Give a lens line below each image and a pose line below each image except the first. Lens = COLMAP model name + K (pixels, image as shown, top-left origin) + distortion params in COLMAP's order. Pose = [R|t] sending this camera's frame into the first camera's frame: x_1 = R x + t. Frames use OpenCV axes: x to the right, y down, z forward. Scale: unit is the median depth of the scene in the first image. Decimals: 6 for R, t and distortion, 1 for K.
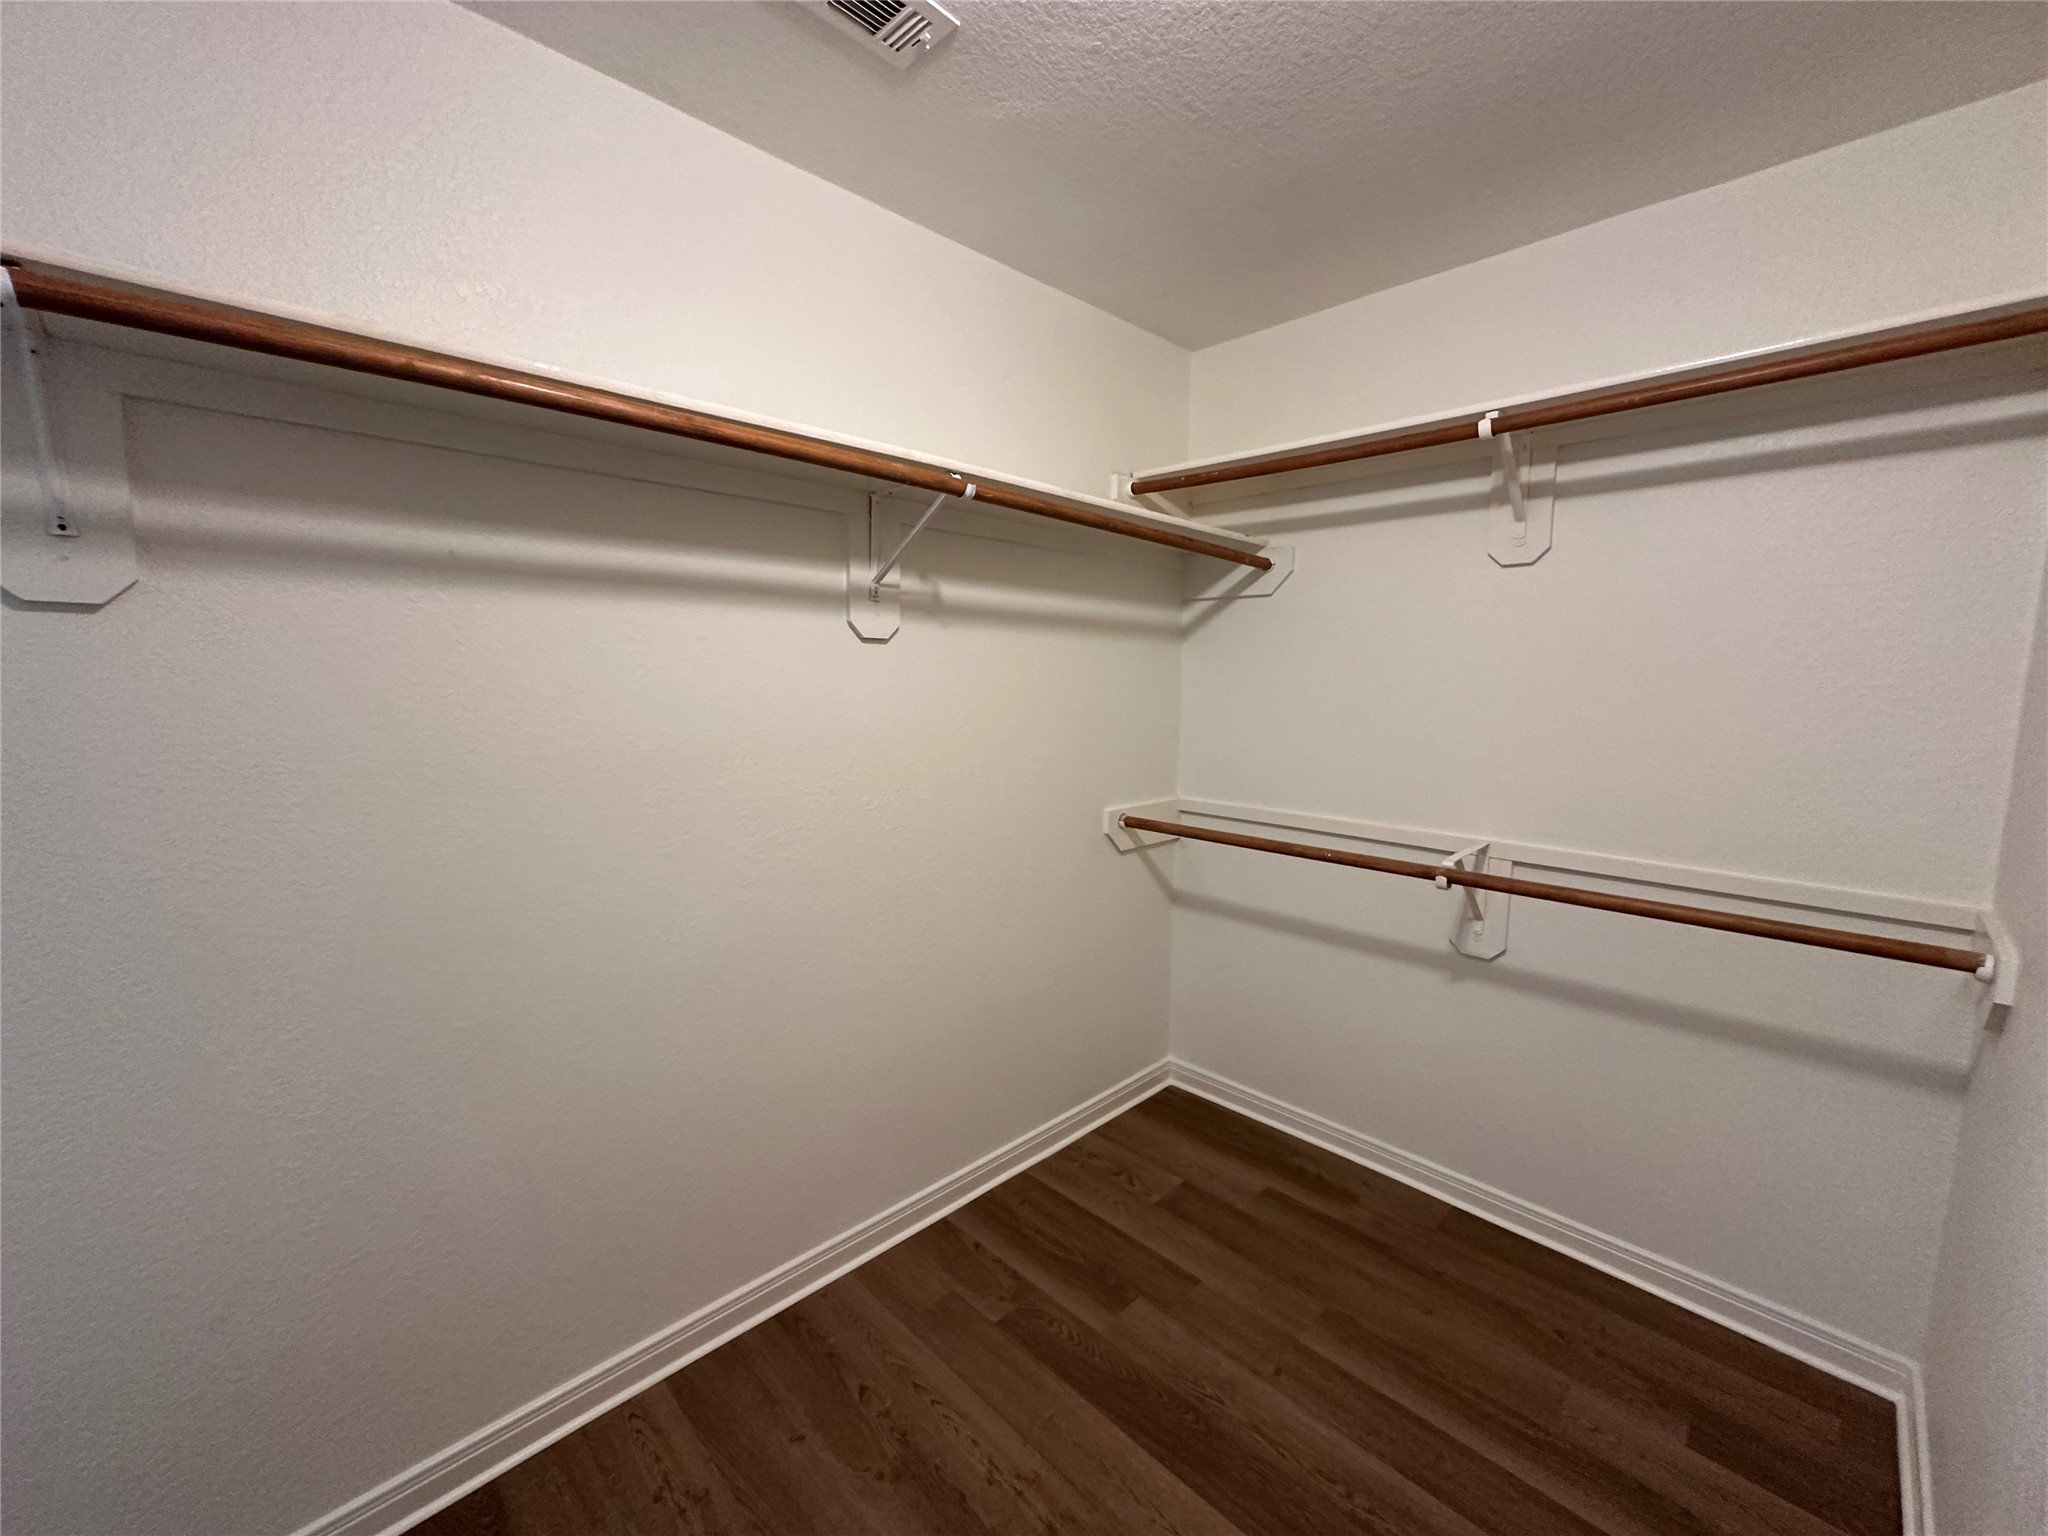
lens RADIAL K [[821.9, 0, 1019.1], [0, 821.9, 764.4], [0, 0, 1]] dist [-0.002921, 0.000680]
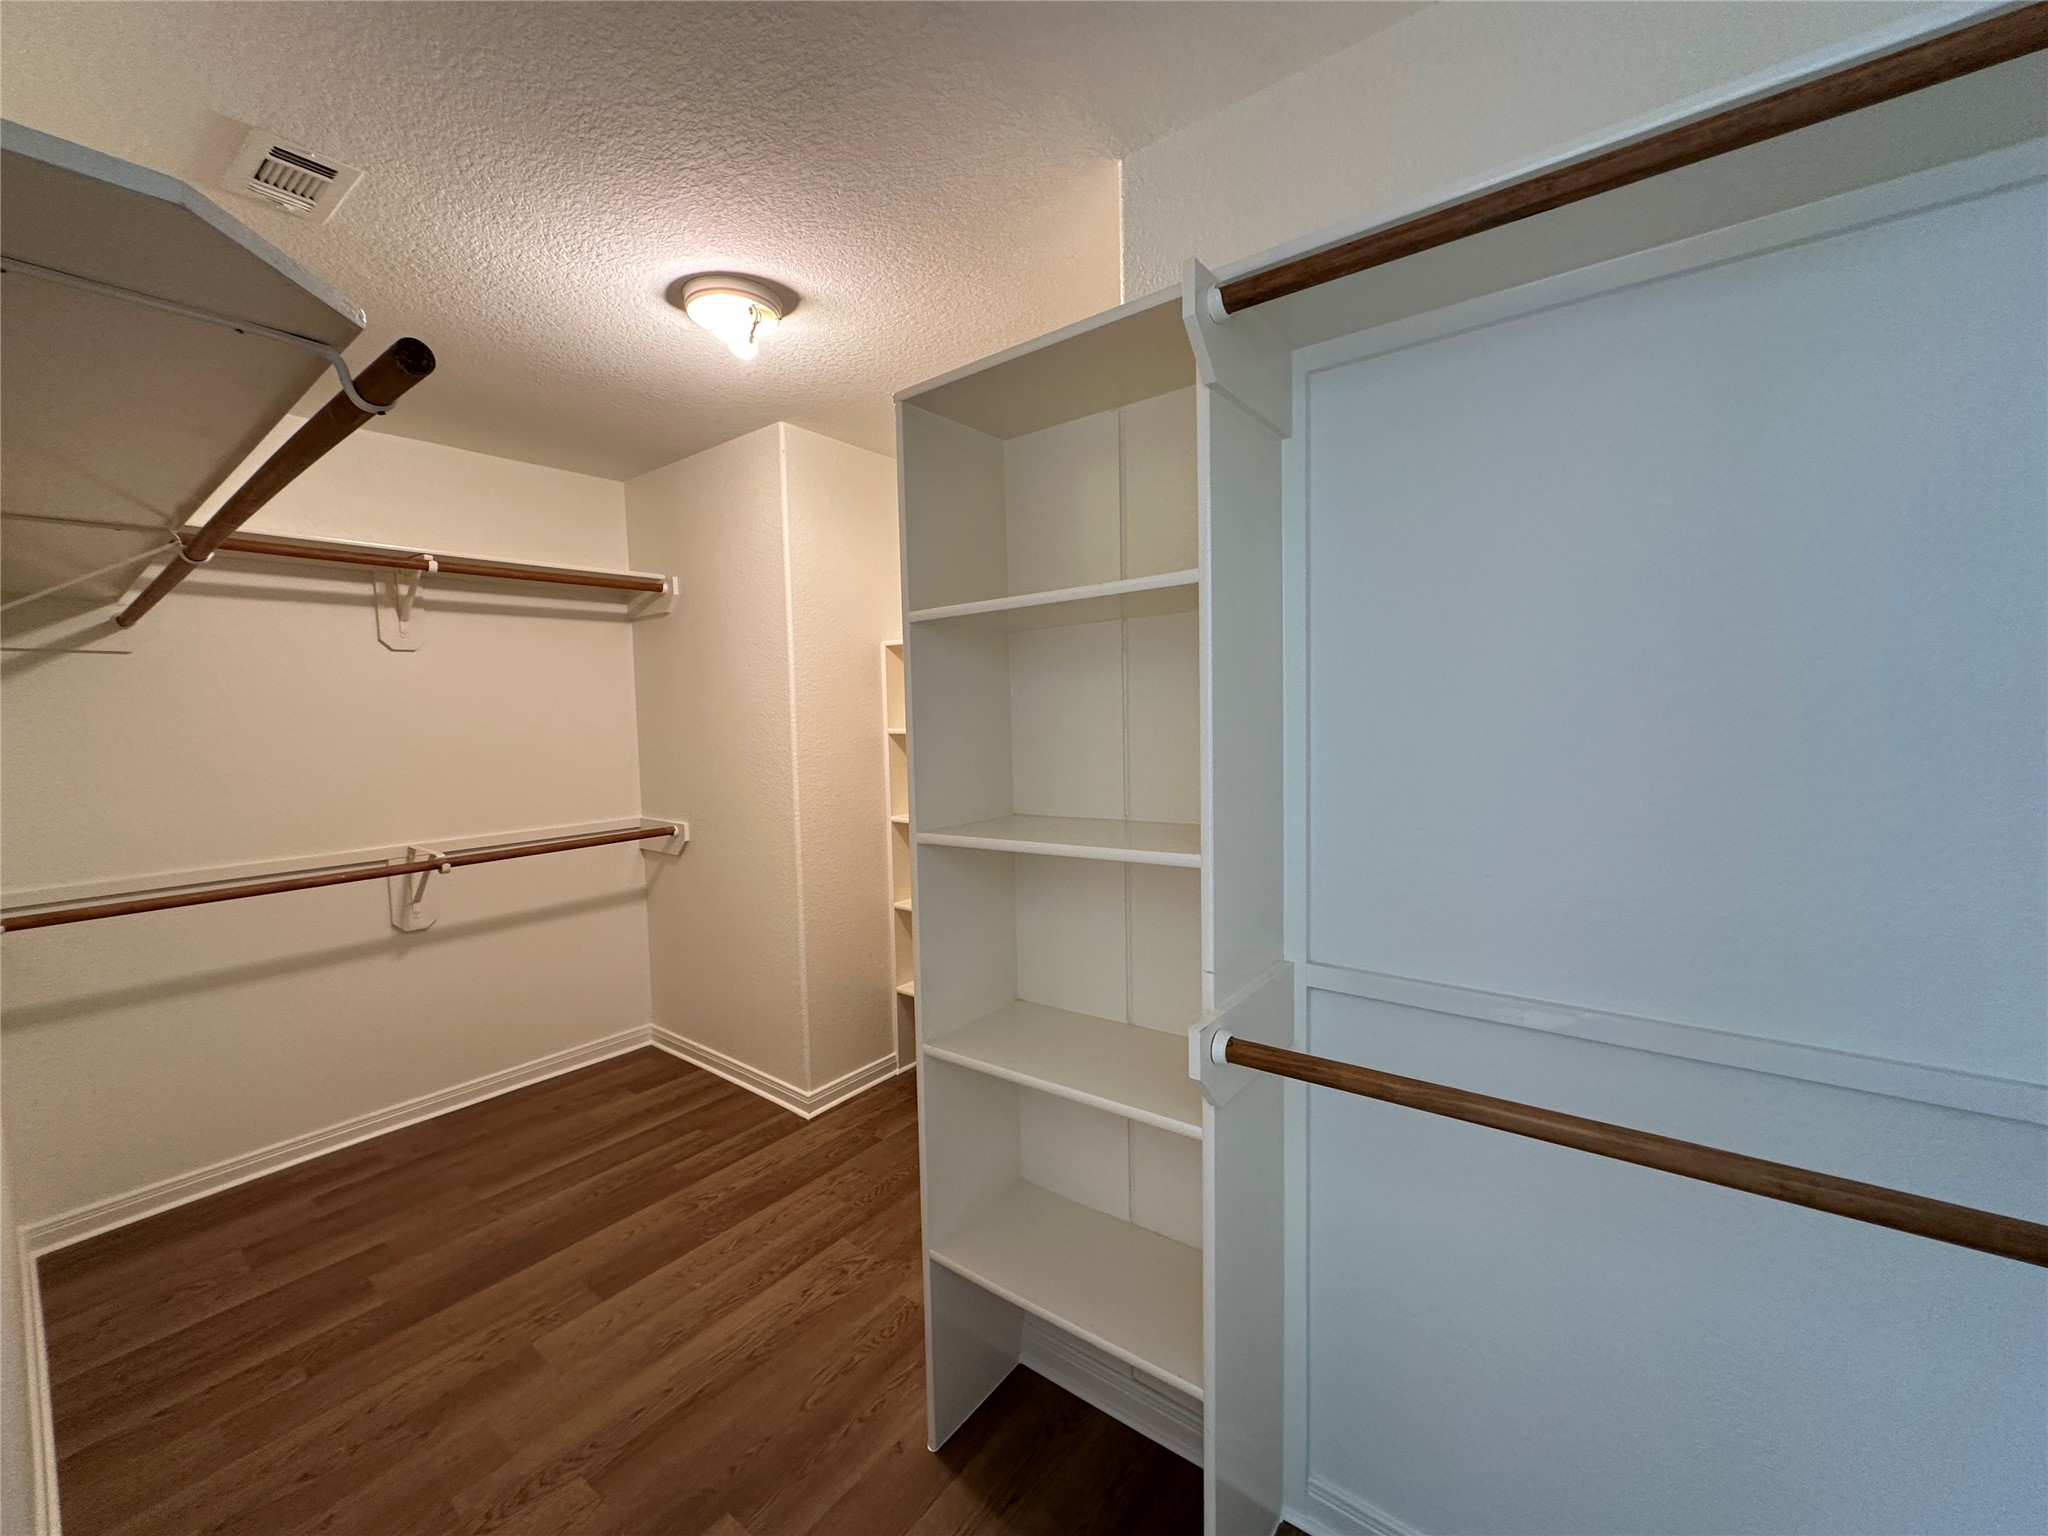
lens RADIAL K [[821.9, 0, 1019.2], [0, 821.9, 762.8], [0, 0, 1]] dist [-0.002921, 0.000680]
pose [[-0.131386, -0.071470, 0.988752, -1.053802], [0.133683, 0.987010, 0.089108, -0.034294], [-0.982276, 0.143887, -0.120125, 0.153189]]
